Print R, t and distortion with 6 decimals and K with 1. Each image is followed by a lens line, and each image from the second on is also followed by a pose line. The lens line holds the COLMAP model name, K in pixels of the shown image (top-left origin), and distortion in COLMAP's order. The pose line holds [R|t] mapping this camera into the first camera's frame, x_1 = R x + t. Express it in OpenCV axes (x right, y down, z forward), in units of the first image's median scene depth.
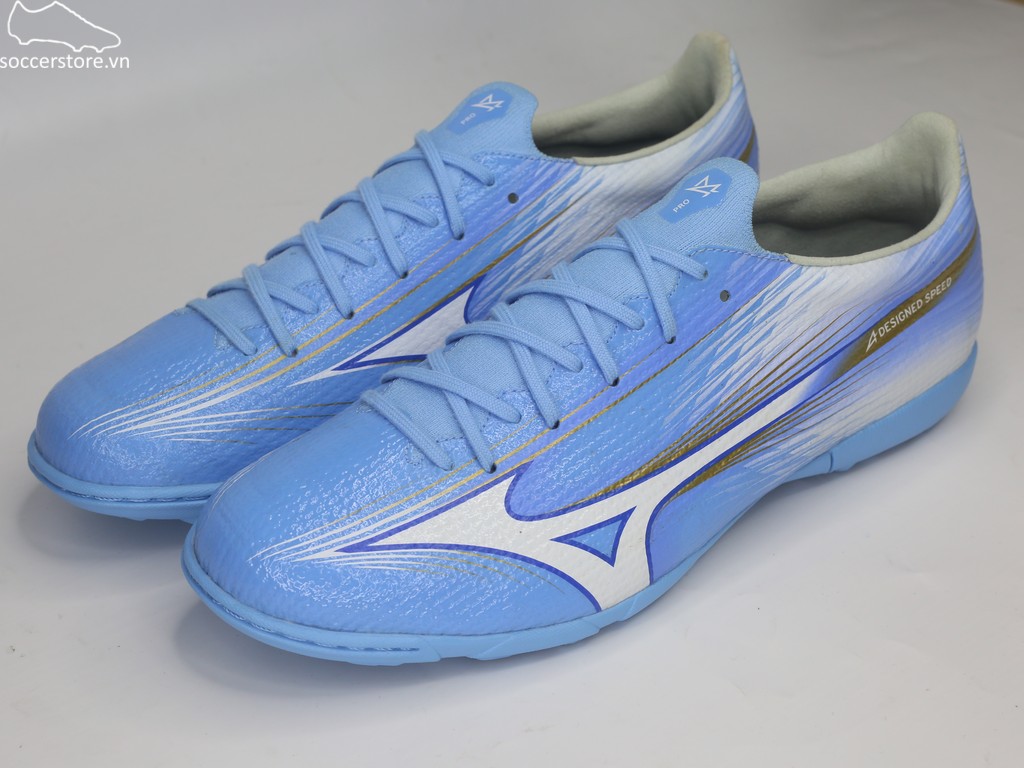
lens RADIAL K [[1849.1, 0, 543.6], [0, 1849.1, 384.6], [0, 0, 1]] dist [-0.157383, -0.049818]
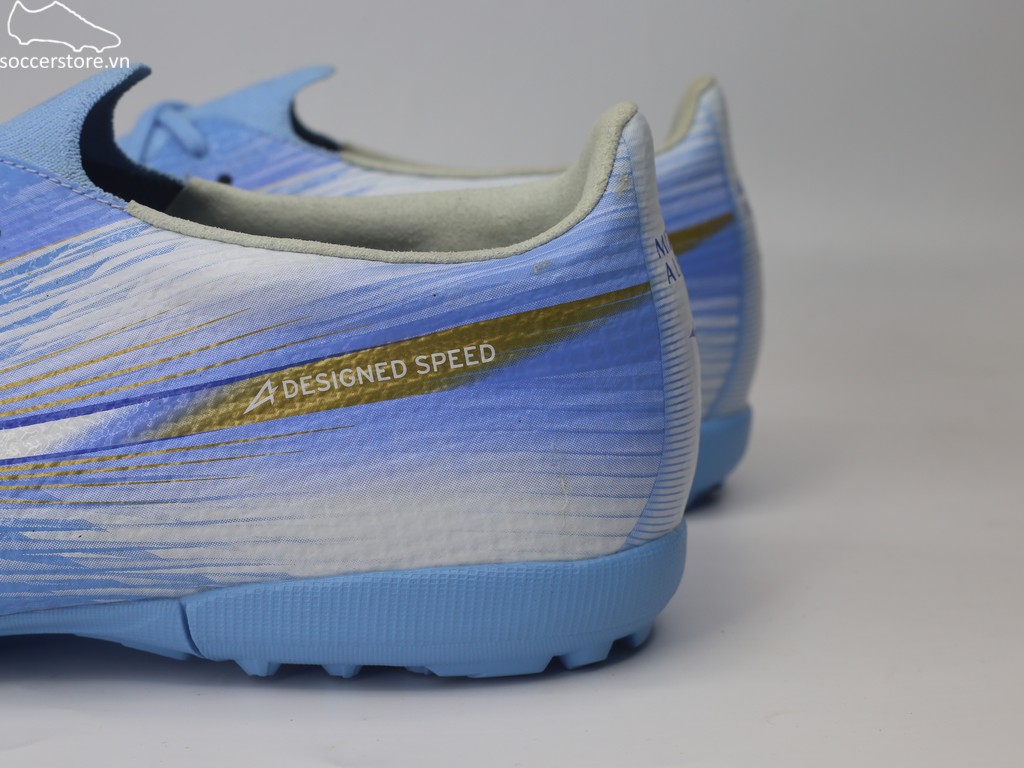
lens RADIAL K [[1849.1, 0, 543.6], [0, 1849.1, 384.6], [0, 0, 1]] dist [-0.157383, -0.049818]
pose [[0.803721, 0.119008, -0.582983, 0.563927], [-0.321700, 0.911152, -0.257508, 0.085702], [0.500540, 0.394510, 0.770598, 0.631015]]
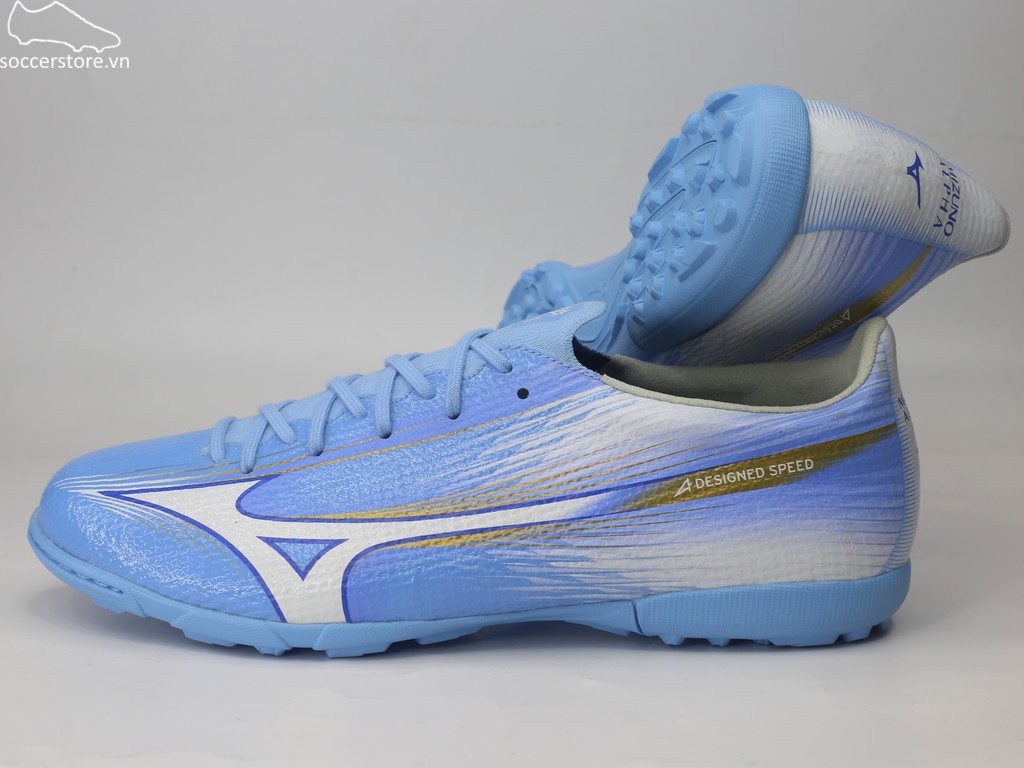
lens RADIAL K [[1849.1, 0, 543.6], [0, 1849.1, 384.6], [0, 0, 1]] dist [-0.157383, -0.049818]
pose [[0.774828, 0.113534, -0.621893, 0.725348], [-0.340220, 0.904018, -0.258846, 0.204985], [0.532815, 0.412142, 0.739085, 0.224076]]
